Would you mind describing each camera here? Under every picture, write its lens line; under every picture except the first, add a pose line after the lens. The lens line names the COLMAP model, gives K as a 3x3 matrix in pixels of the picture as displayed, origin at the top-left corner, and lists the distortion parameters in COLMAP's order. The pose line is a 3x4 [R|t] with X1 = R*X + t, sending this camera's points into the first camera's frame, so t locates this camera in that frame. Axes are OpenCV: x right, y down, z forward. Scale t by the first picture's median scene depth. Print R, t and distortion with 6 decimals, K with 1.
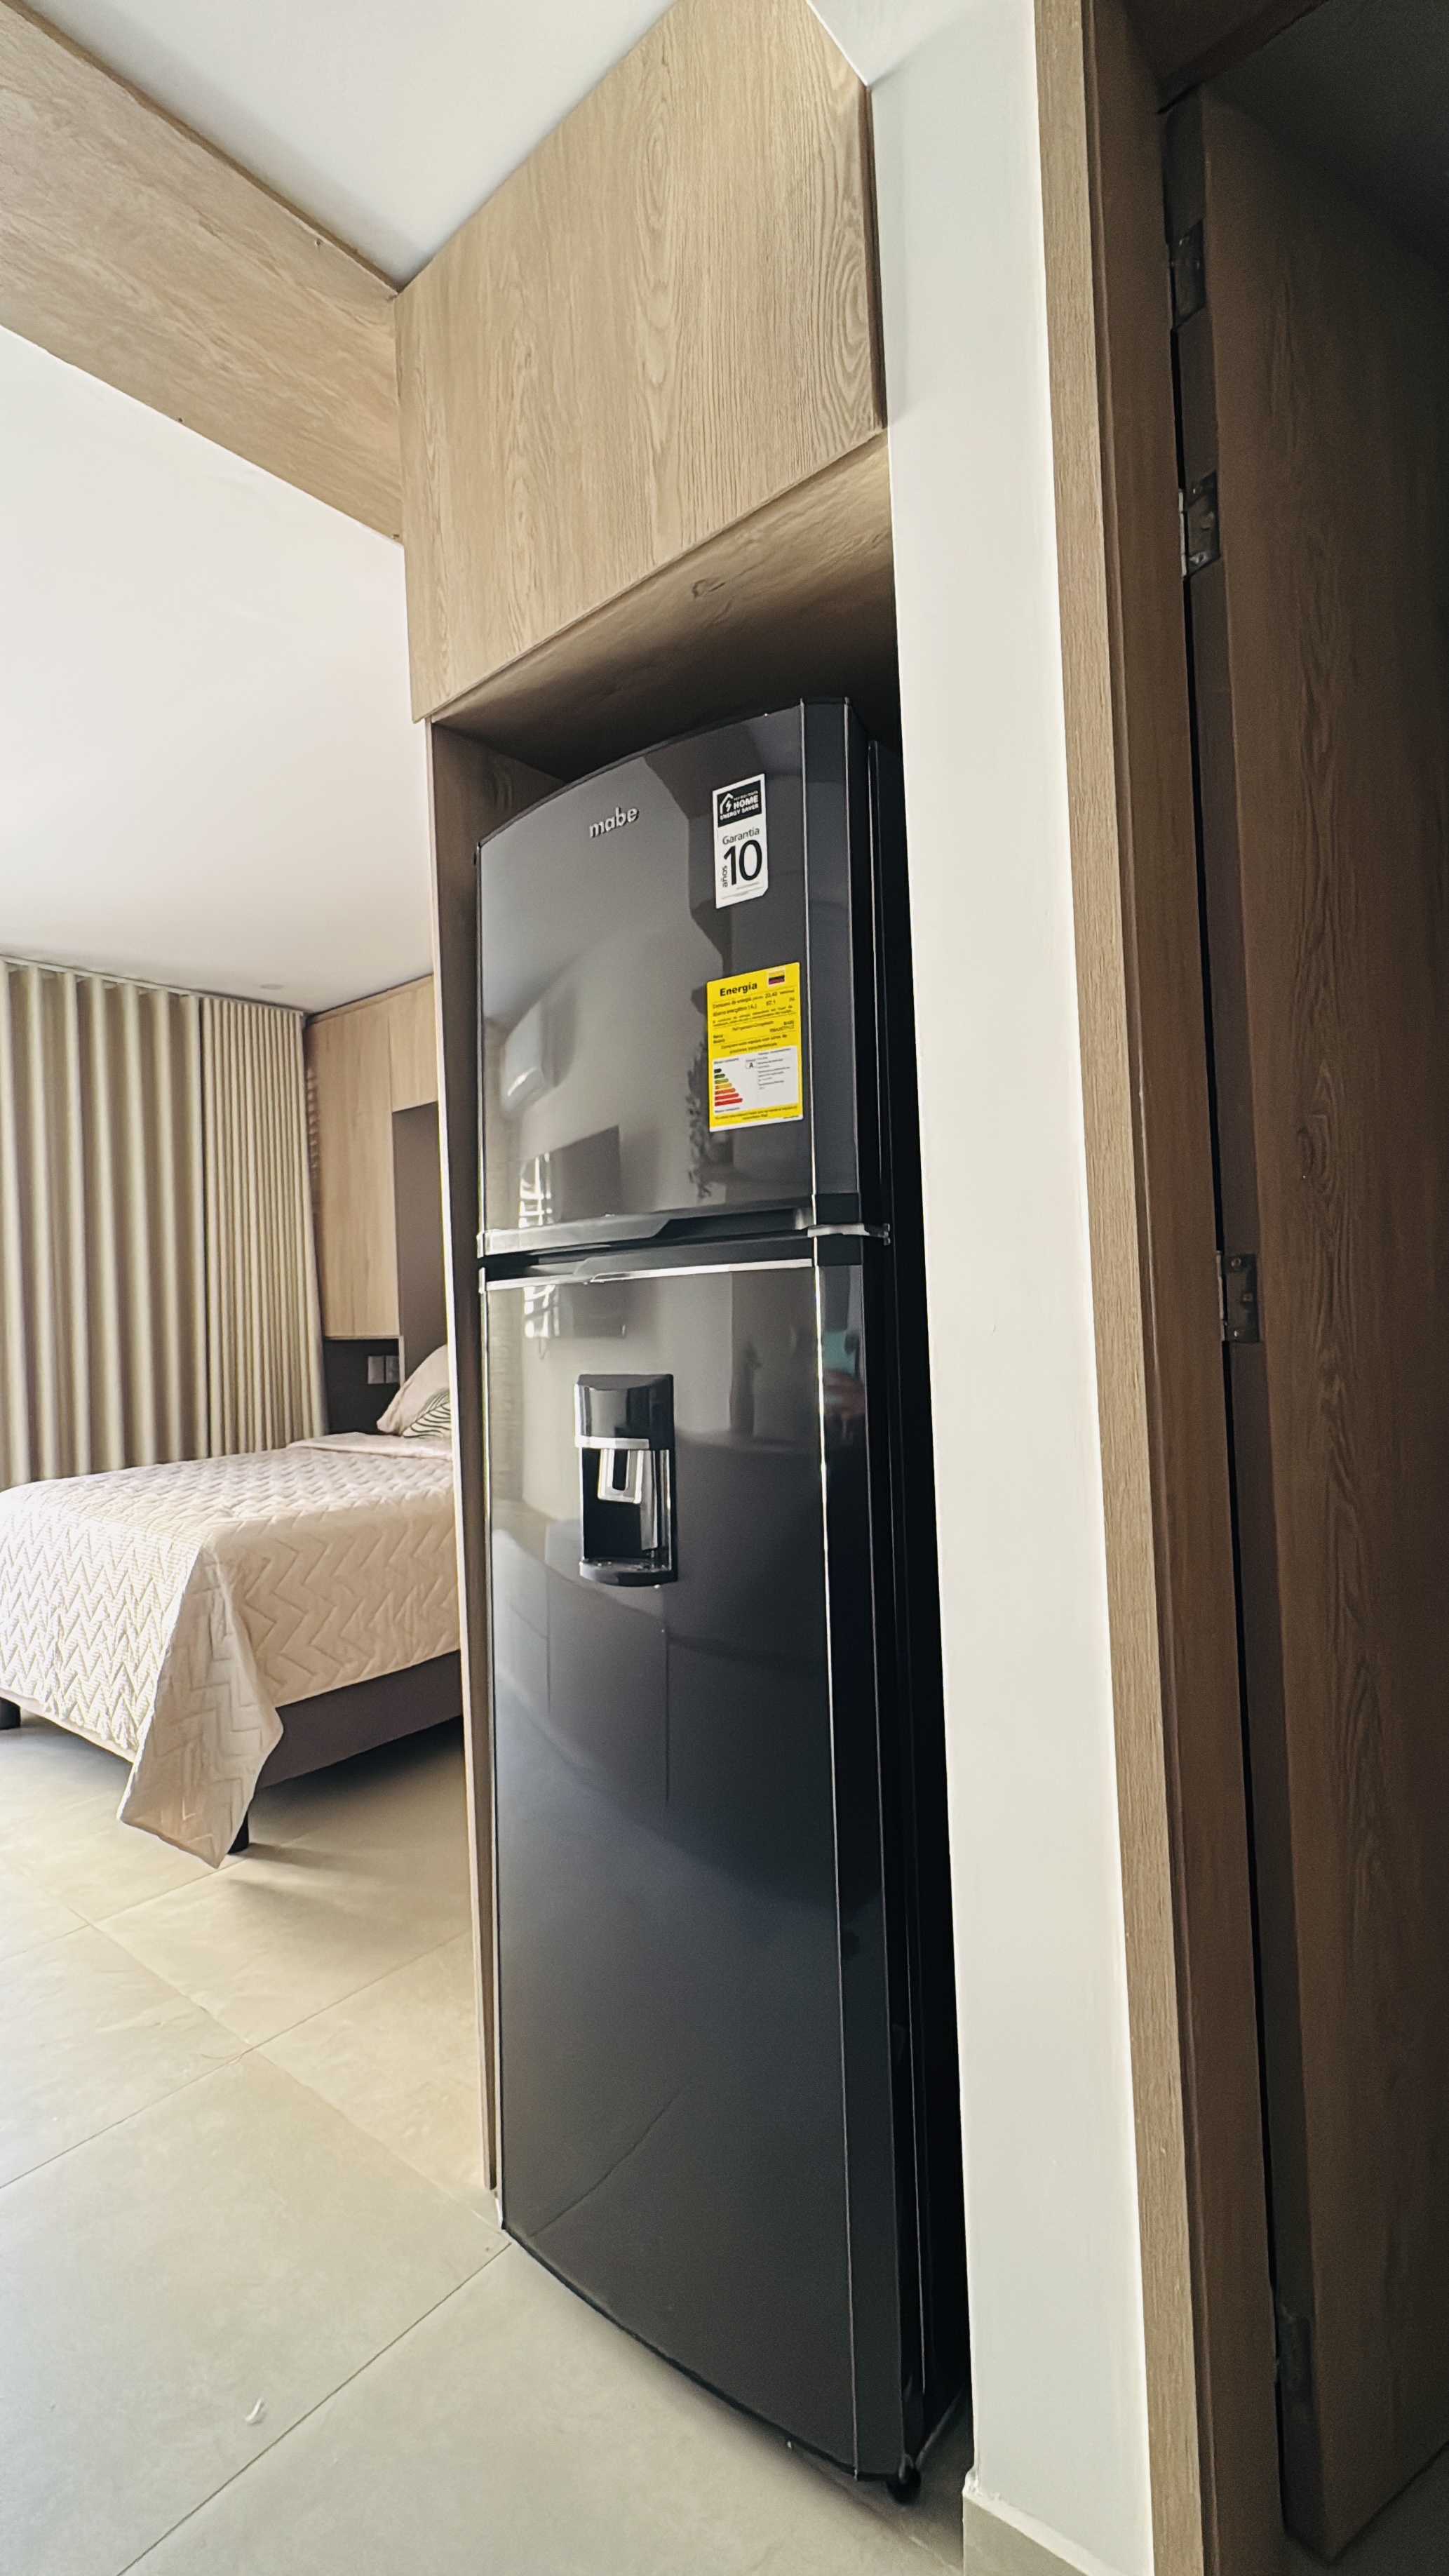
lens RADIAL K [[1132.6, 0, 724.5], [0, 1132.6, 1288.0], [0, 0, 1]] dist [-0.001000, 0.000268]
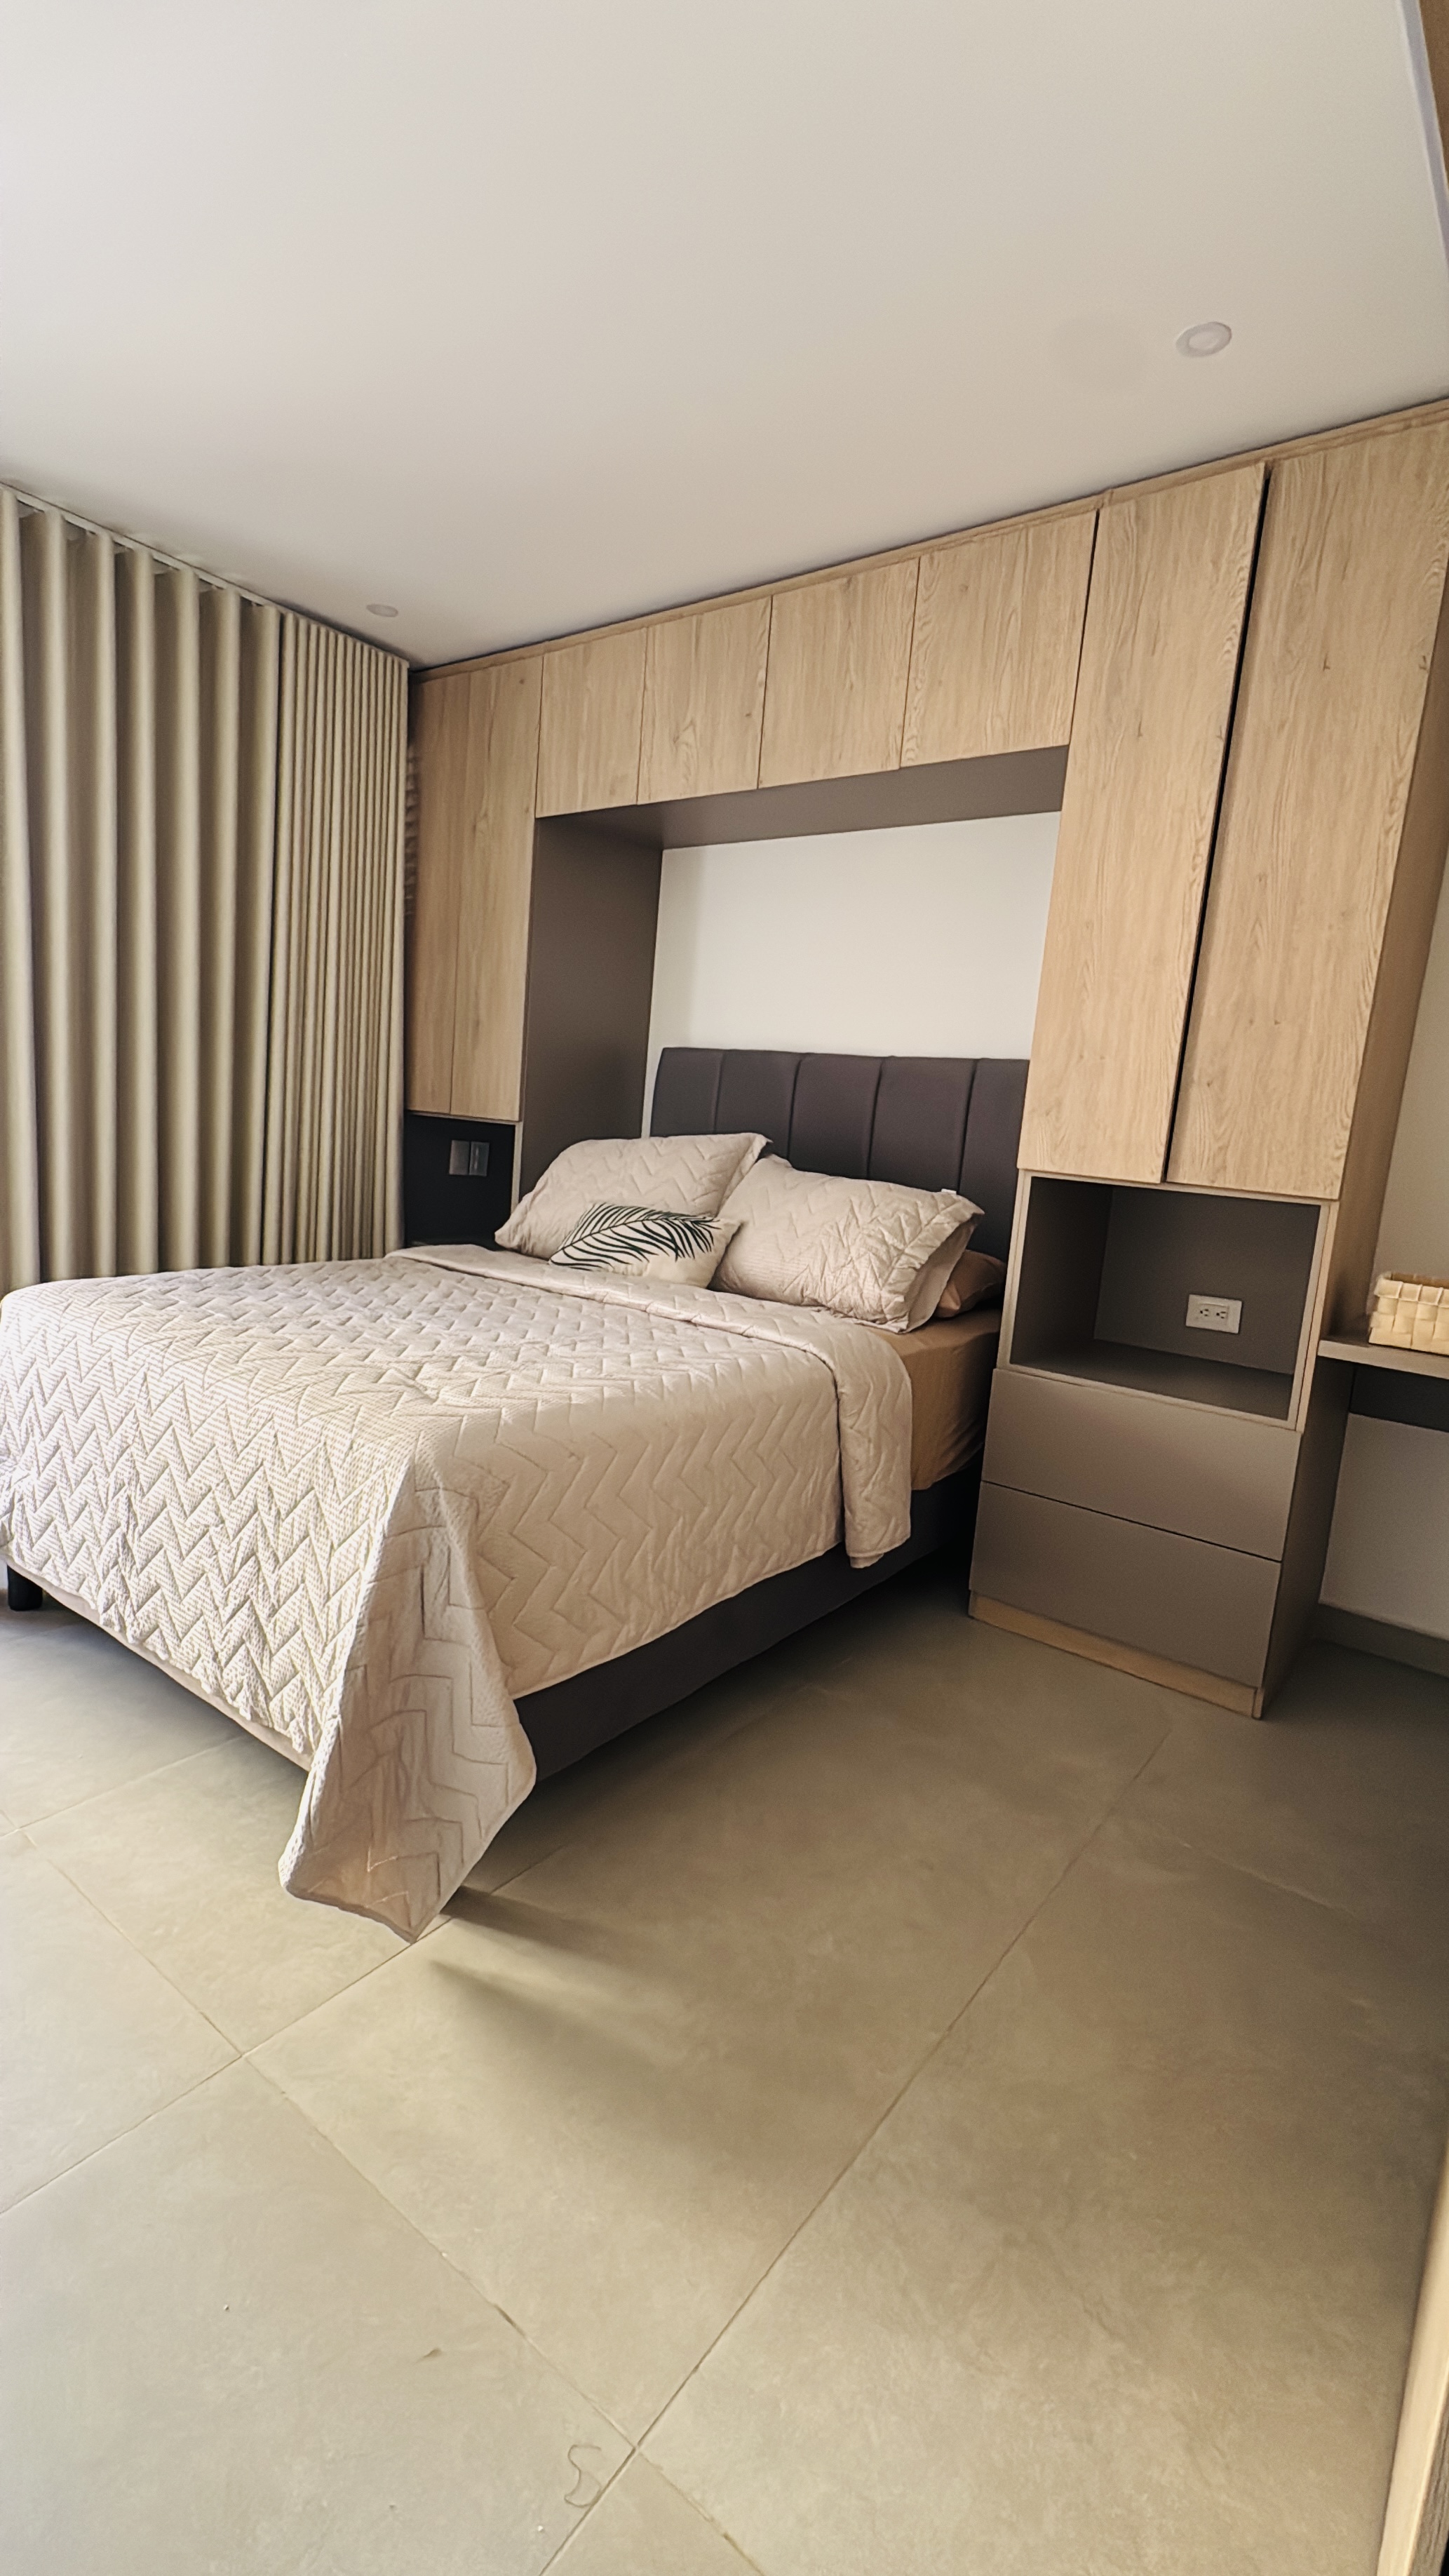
lens RADIAL K [[1132.6, 0, 724.5], [0, 1132.6, 1288.0], [0, 0, 1]] dist [-0.001000, 0.000268]
pose [[0.992149, 0.110208, 0.059108, -0.288954], [-0.118616, 0.979040, 0.165562, 0.013230], [-0.039623, -0.171274, 0.984426, 0.341920]]
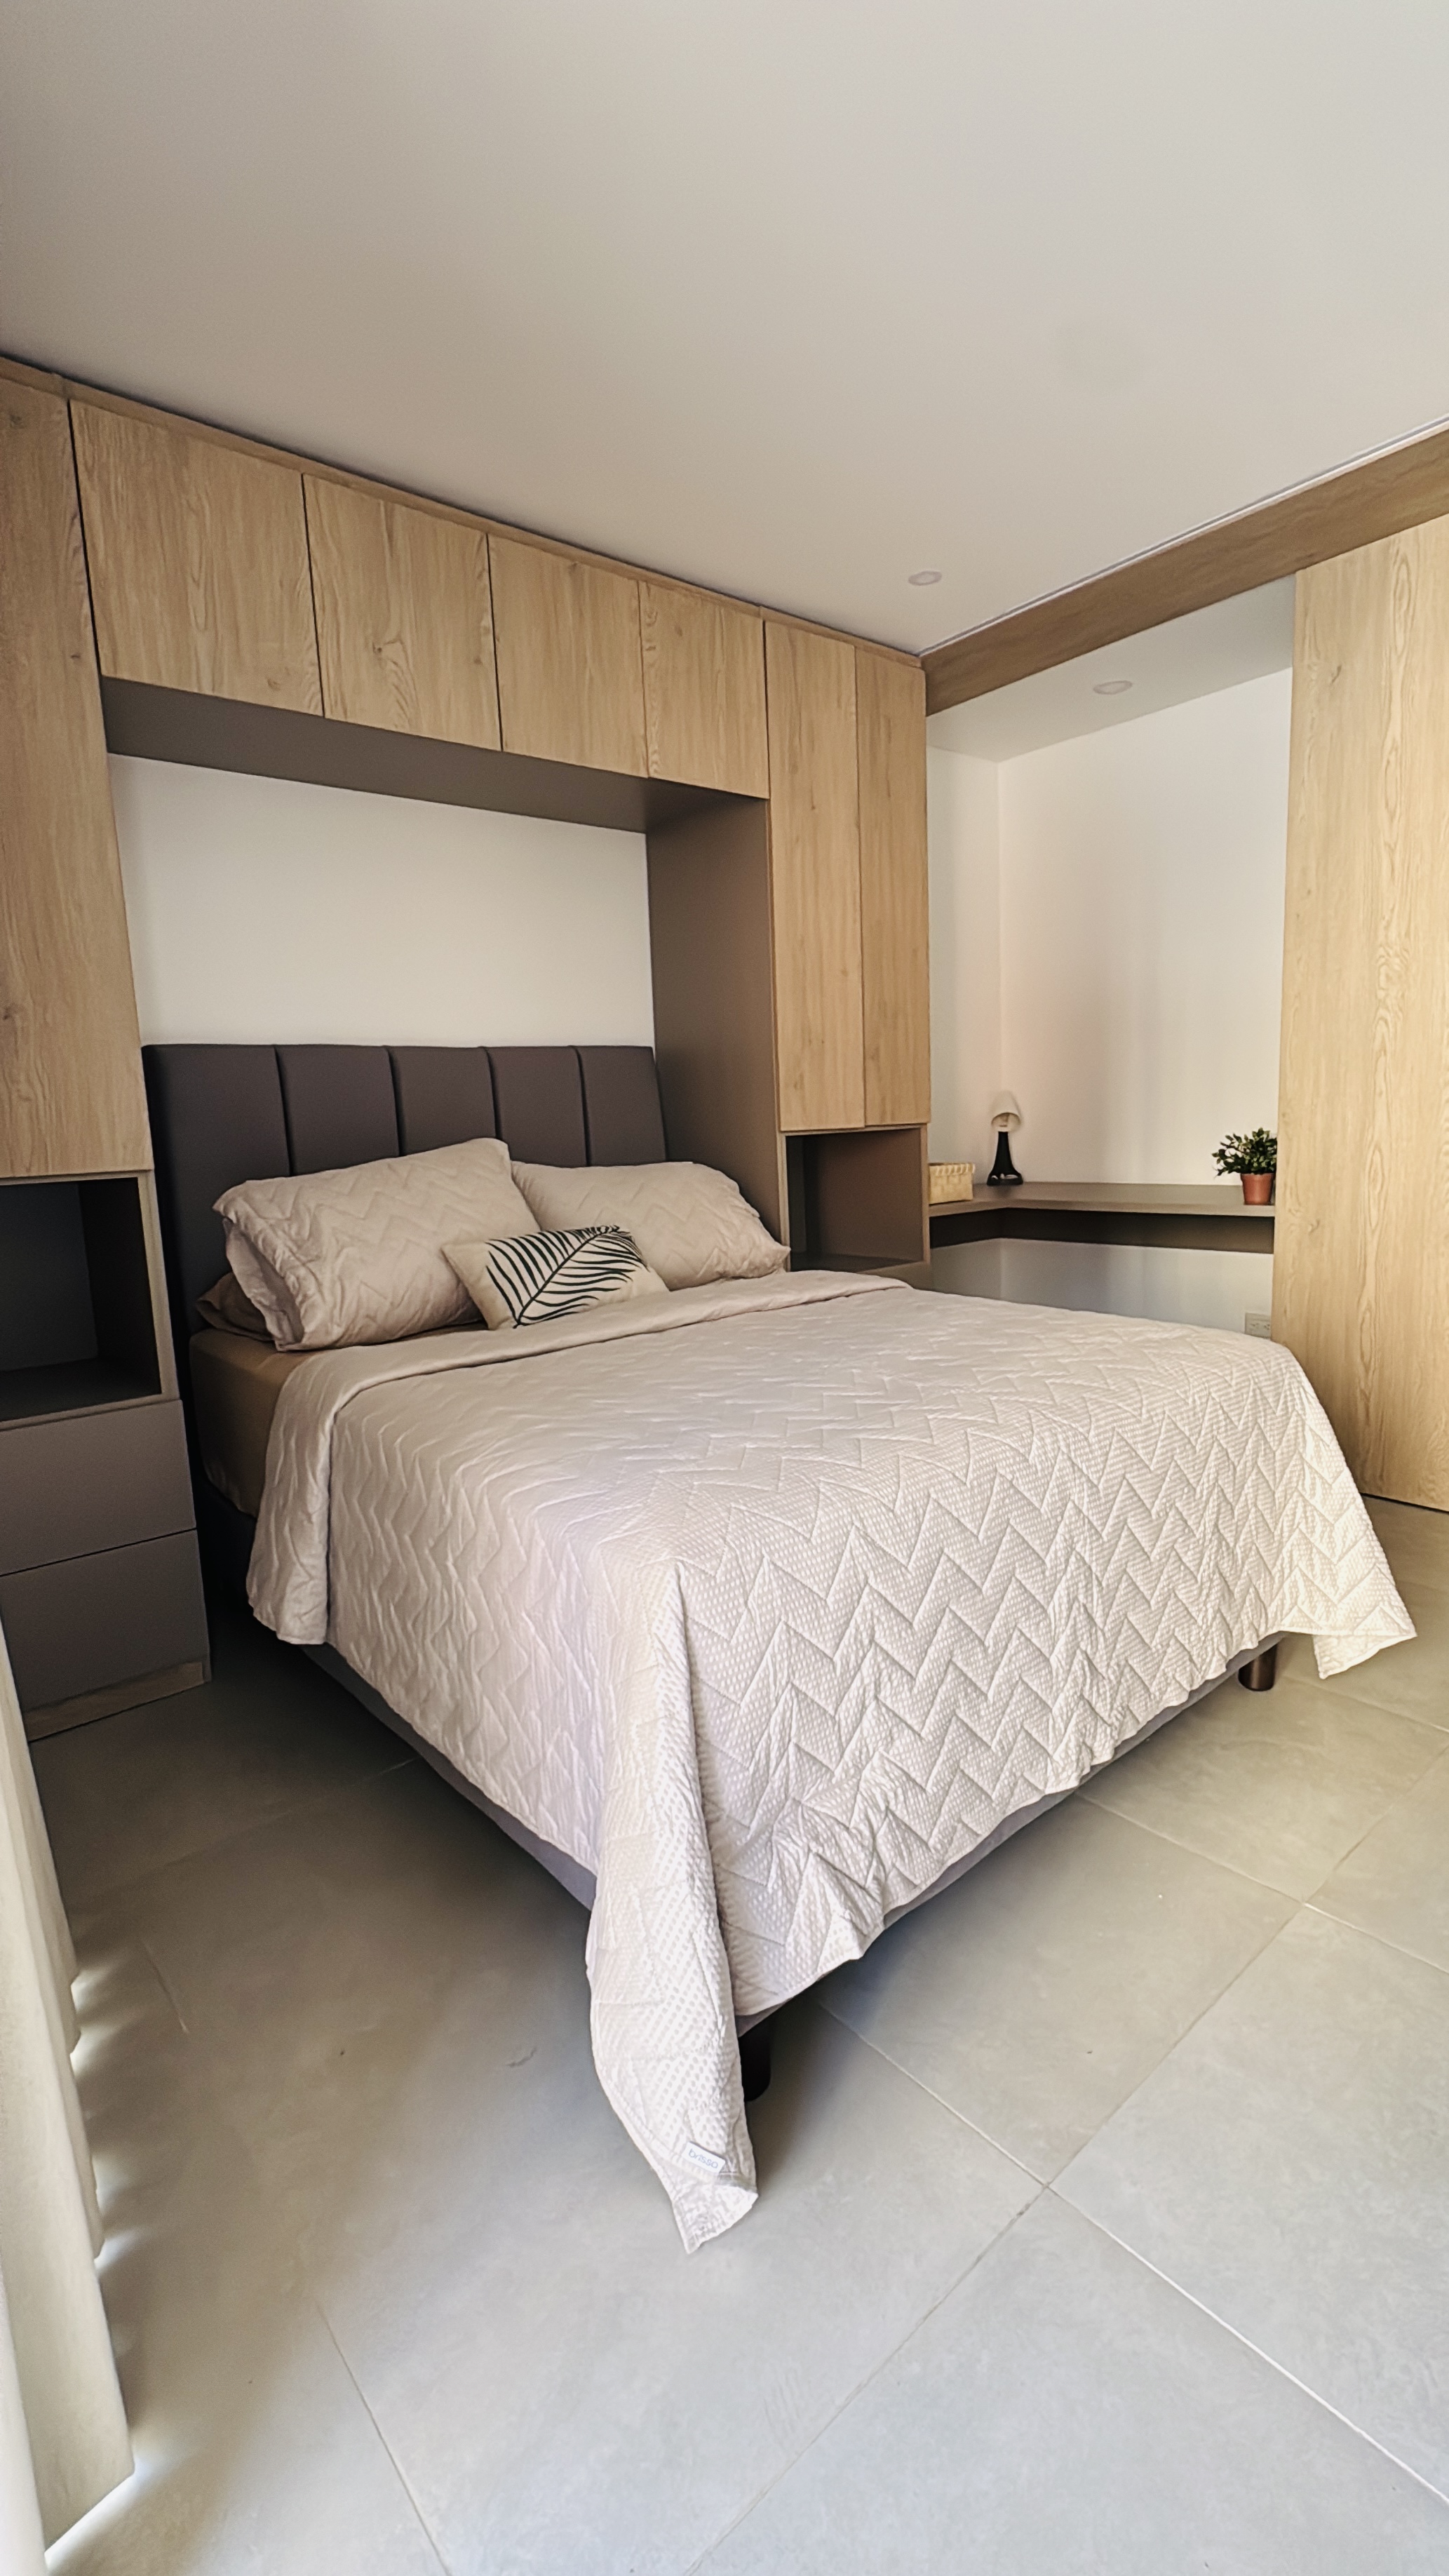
lens RADIAL K [[1132.6, 0, 724.5], [0, 1132.6, 1288.0], [0, 0, 1]] dist [-0.001000, 0.000268]
pose [[0.170906, -0.120992, 0.977830, -1.153718], [0.018441, 0.992651, 0.119603, 0.061186], [-0.985115, -0.002409, 0.171881, 1.081714]]
